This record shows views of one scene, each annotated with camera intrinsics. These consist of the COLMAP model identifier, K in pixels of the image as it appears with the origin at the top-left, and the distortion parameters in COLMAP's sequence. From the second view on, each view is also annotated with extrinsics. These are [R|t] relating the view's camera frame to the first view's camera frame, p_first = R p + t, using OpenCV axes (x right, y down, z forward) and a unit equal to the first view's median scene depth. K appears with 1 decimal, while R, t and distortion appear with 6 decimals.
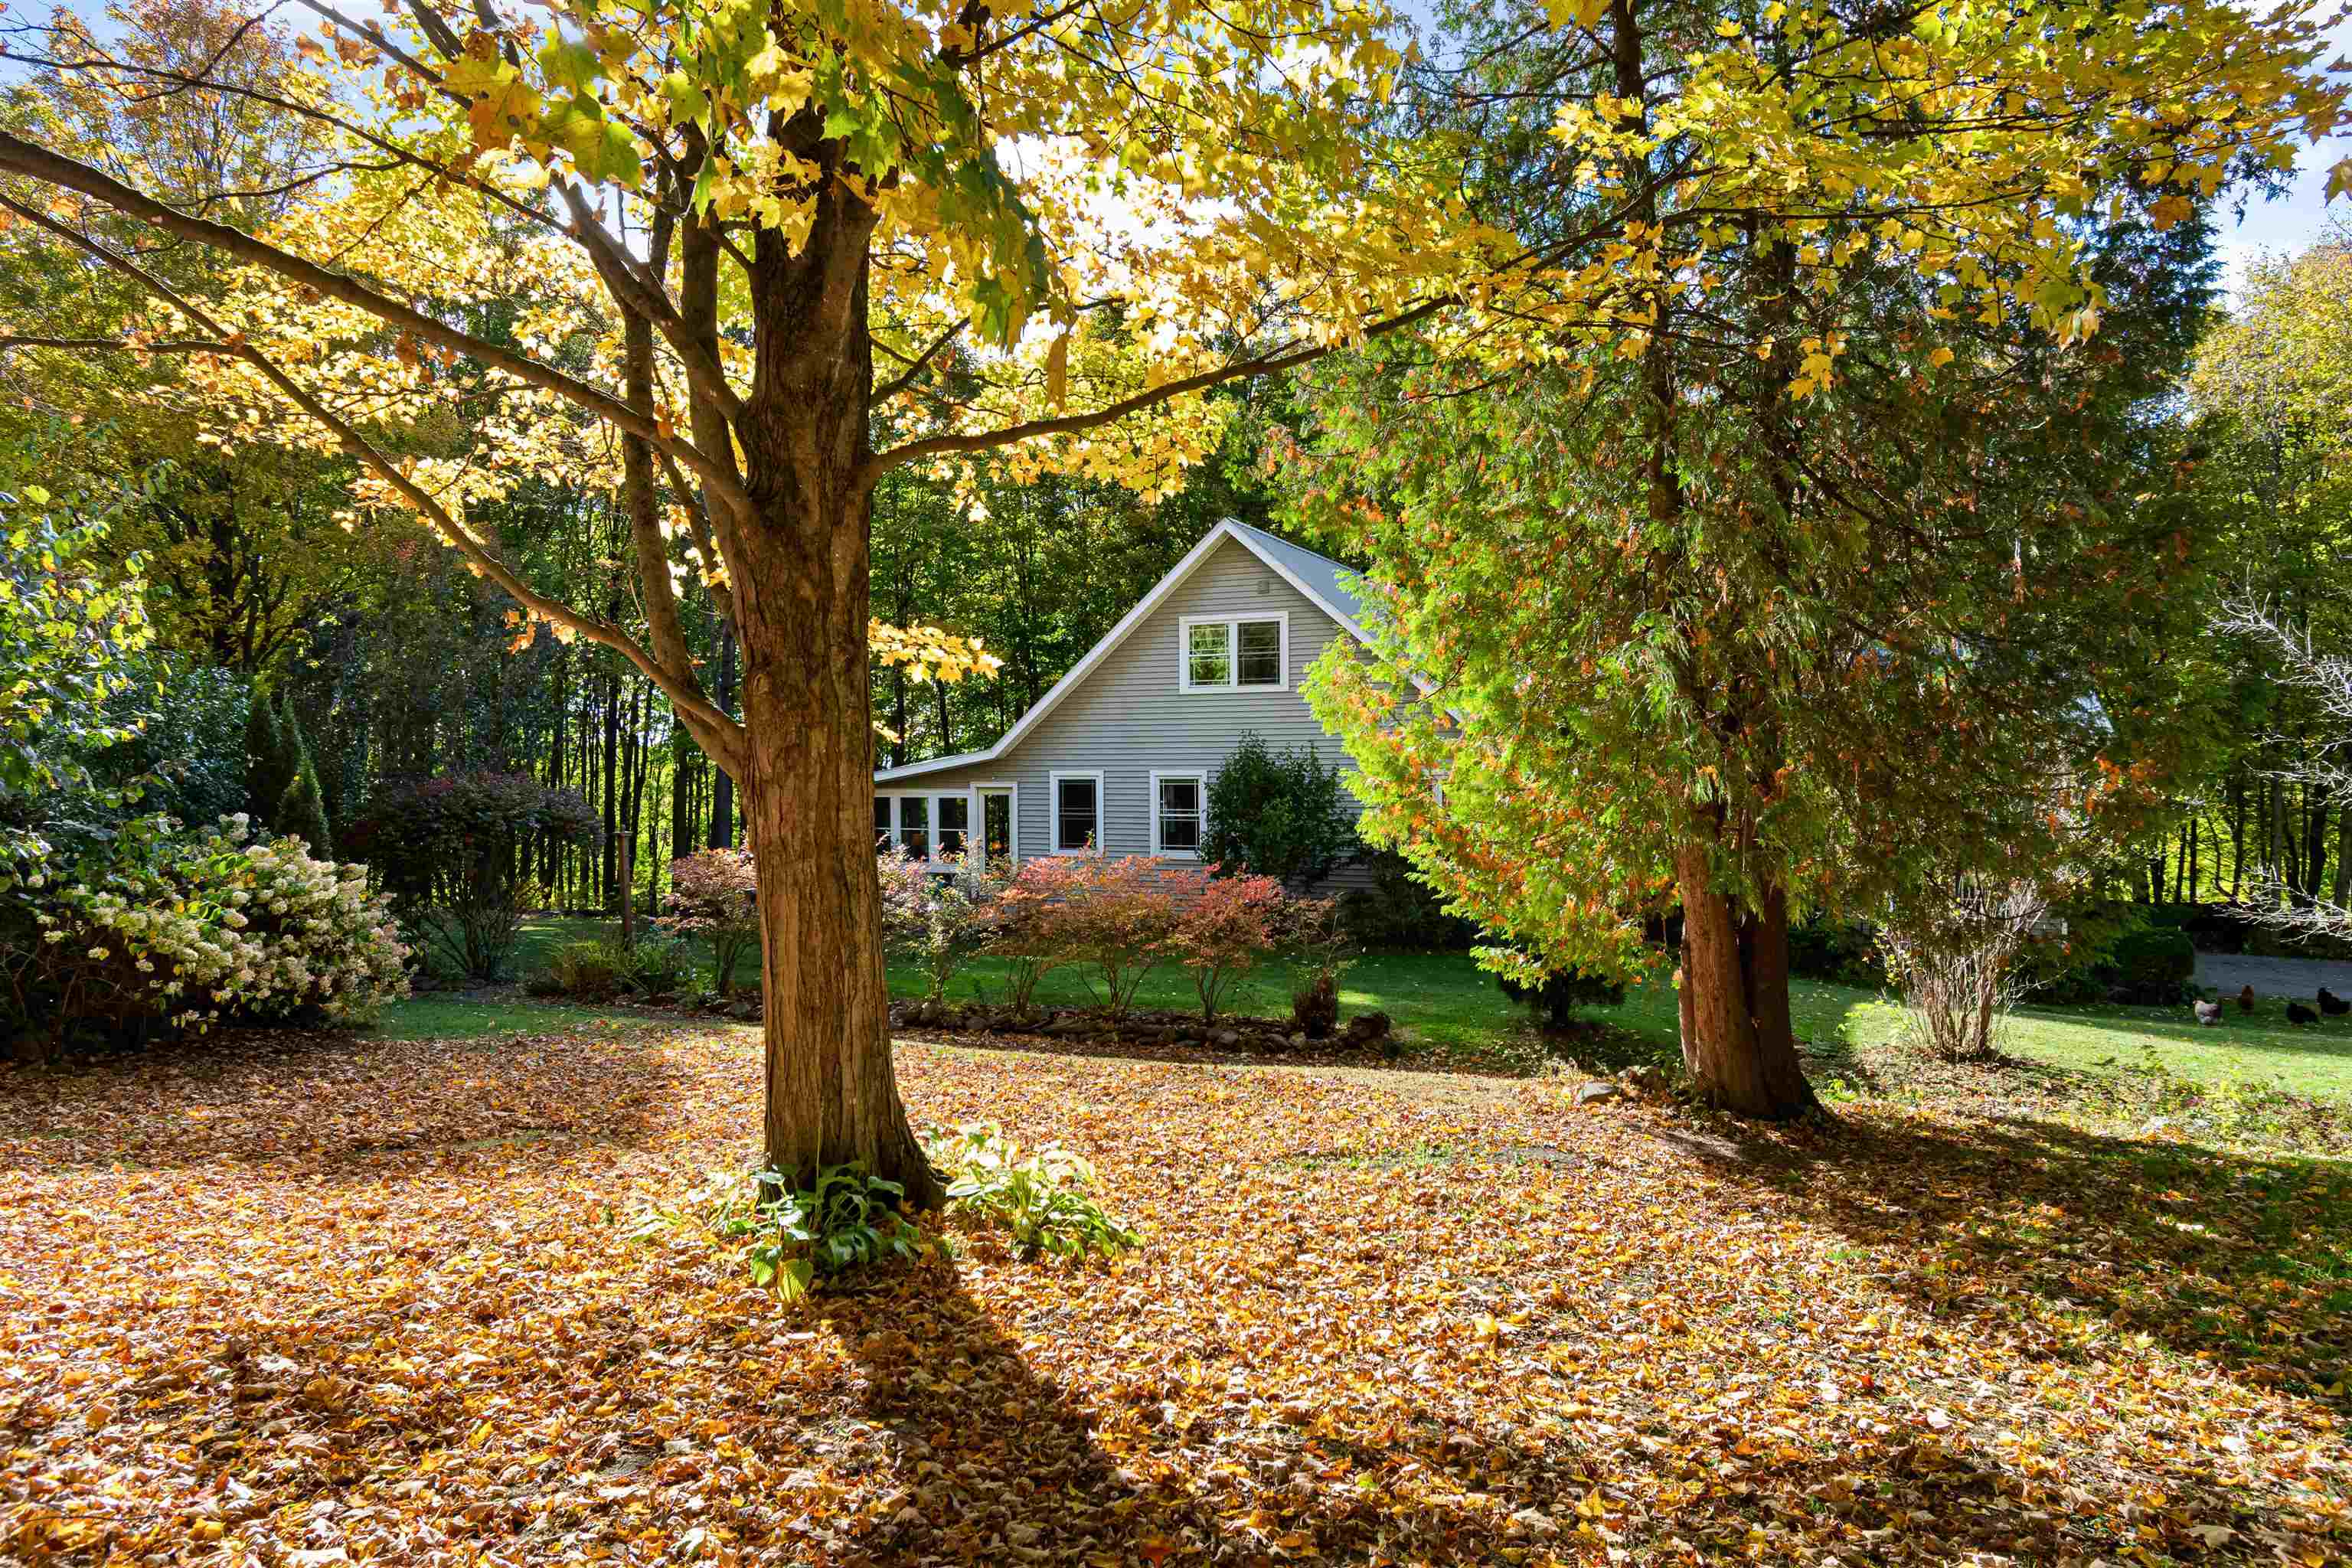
lens RADIAL K [[1415.4, 0, 1180.5], [0, 1415.4, 777.9], [0, 0, 1]] dist [0.001231, 0.001559]
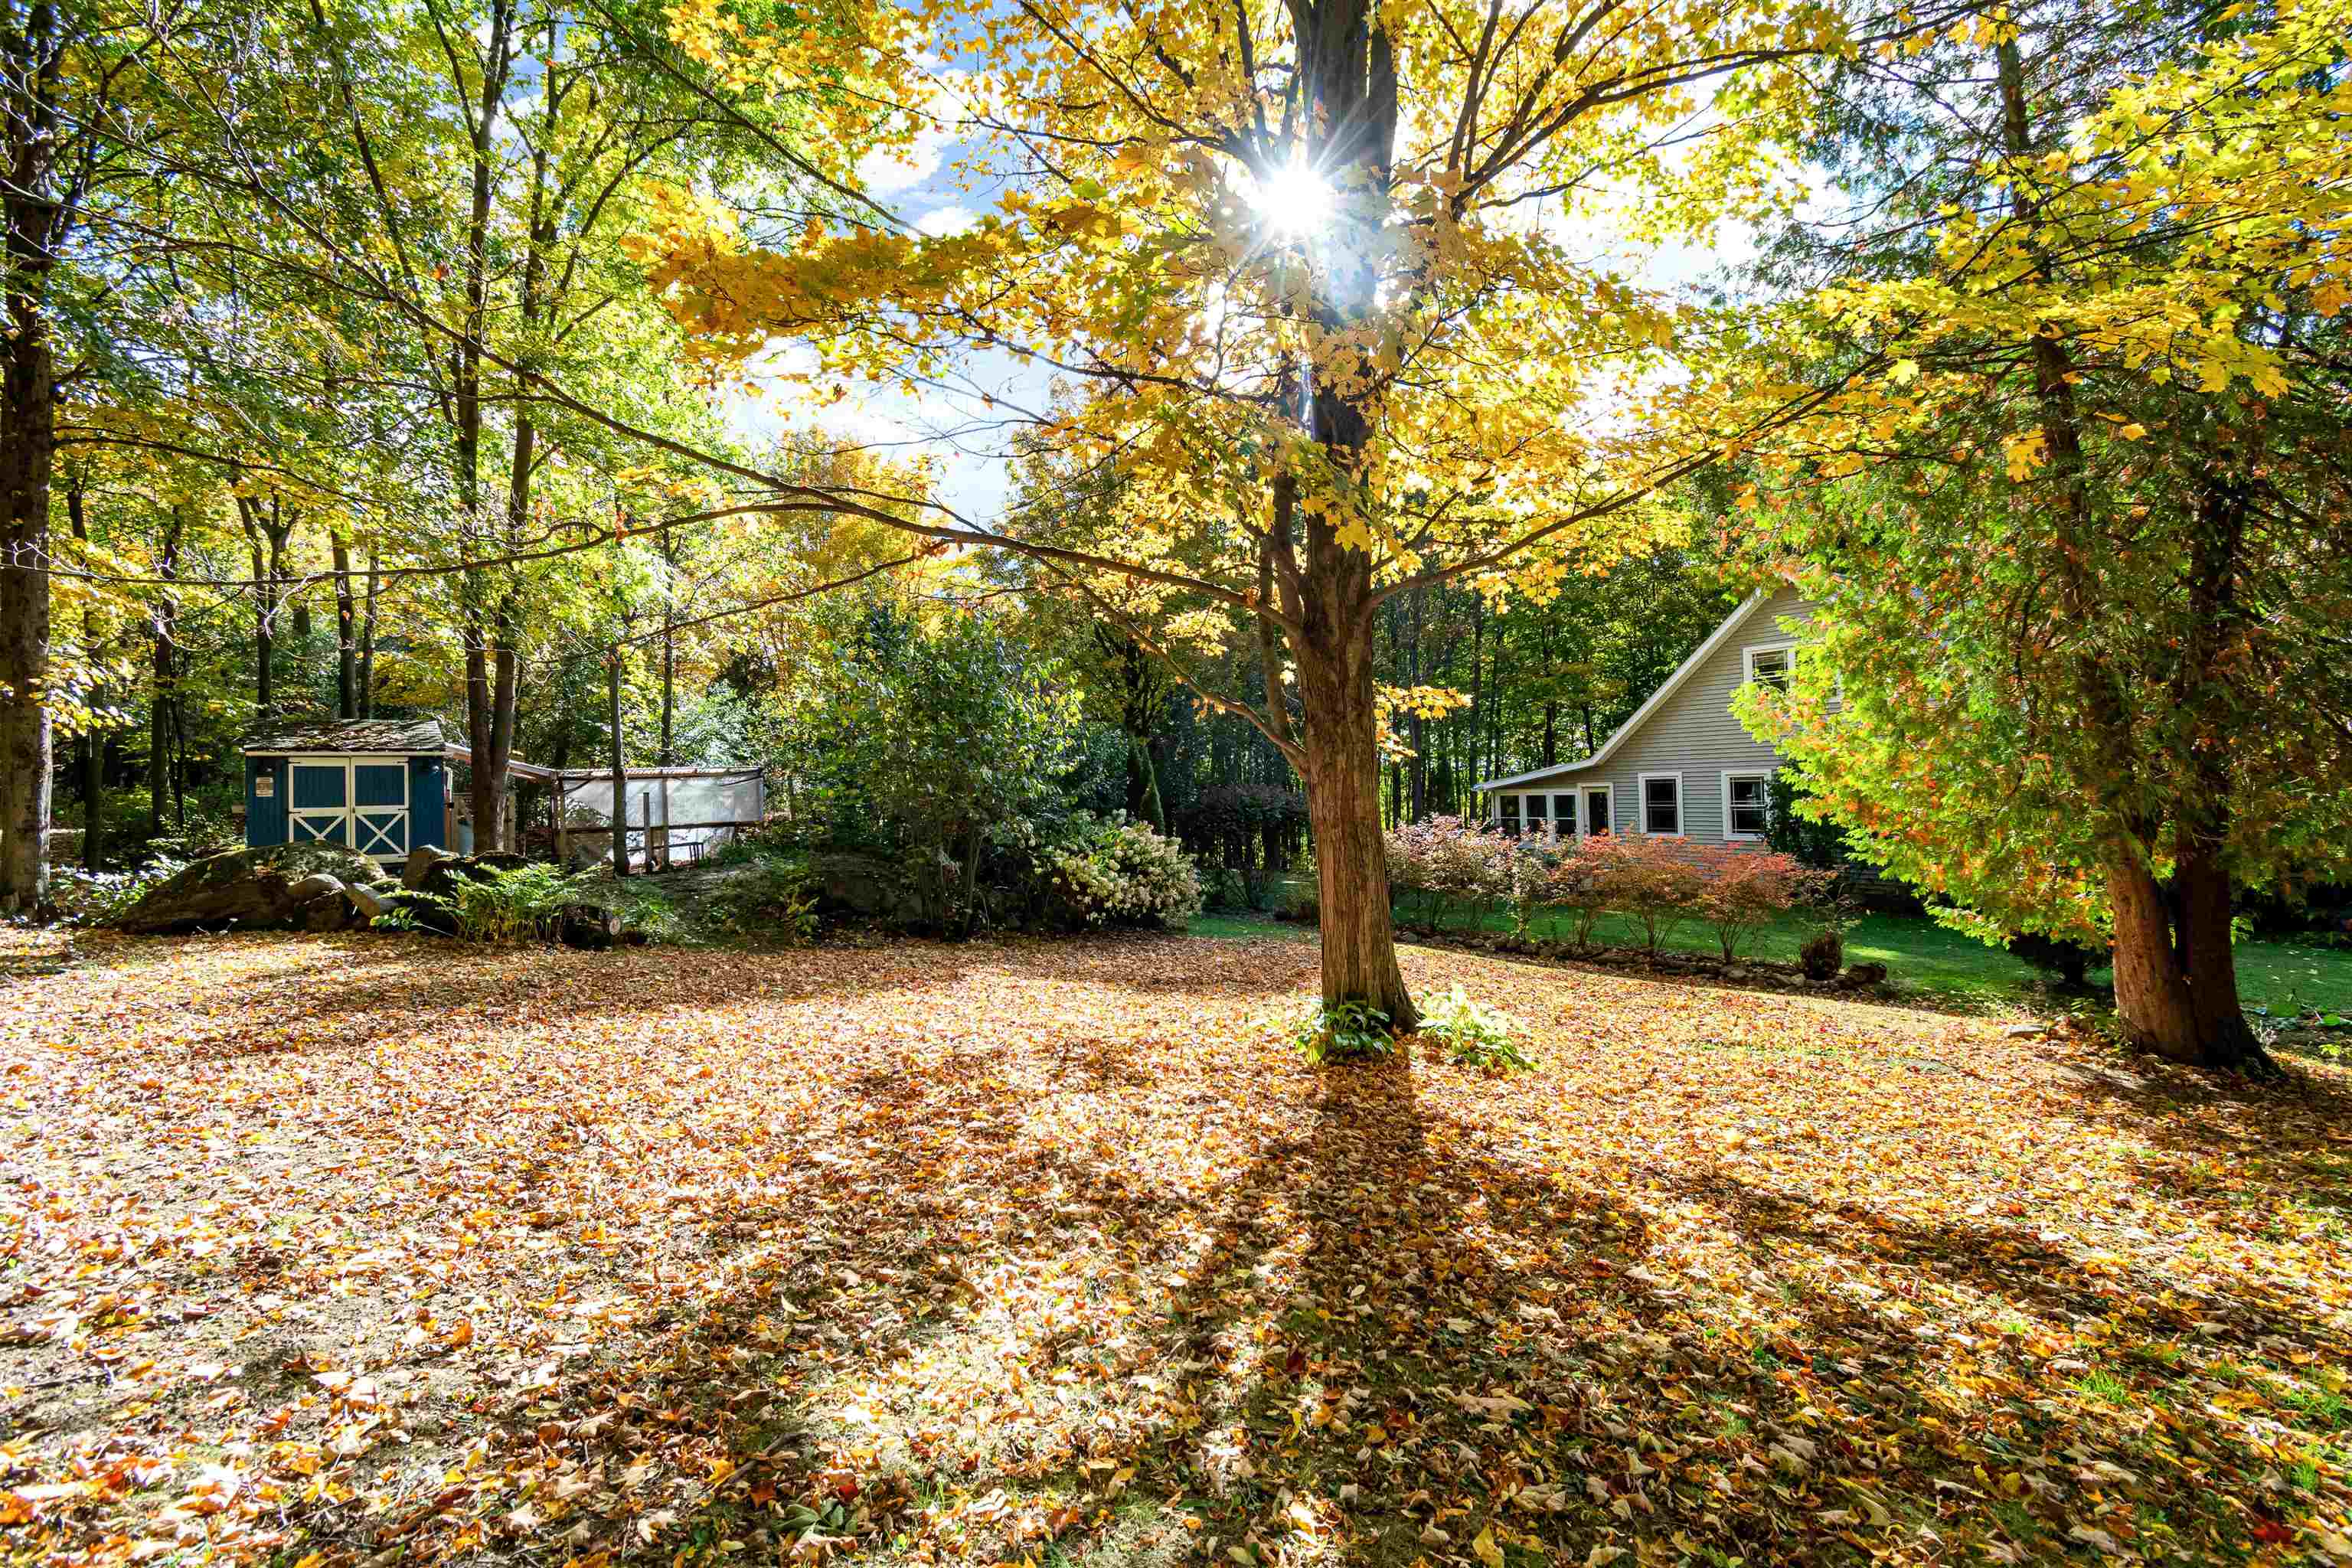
lens RADIAL K [[1045.2, 0, 1179.1], [0, 1045.2, 760.5], [0, 0, 1]] dist [0.015851, -0.008598]
pose [[0.840857, -0.035867, -0.540068, 0.169694], [0.024187, 0.999295, -0.028708, 0.002203], [0.540717, 0.011077, 0.841131, -0.132897]]
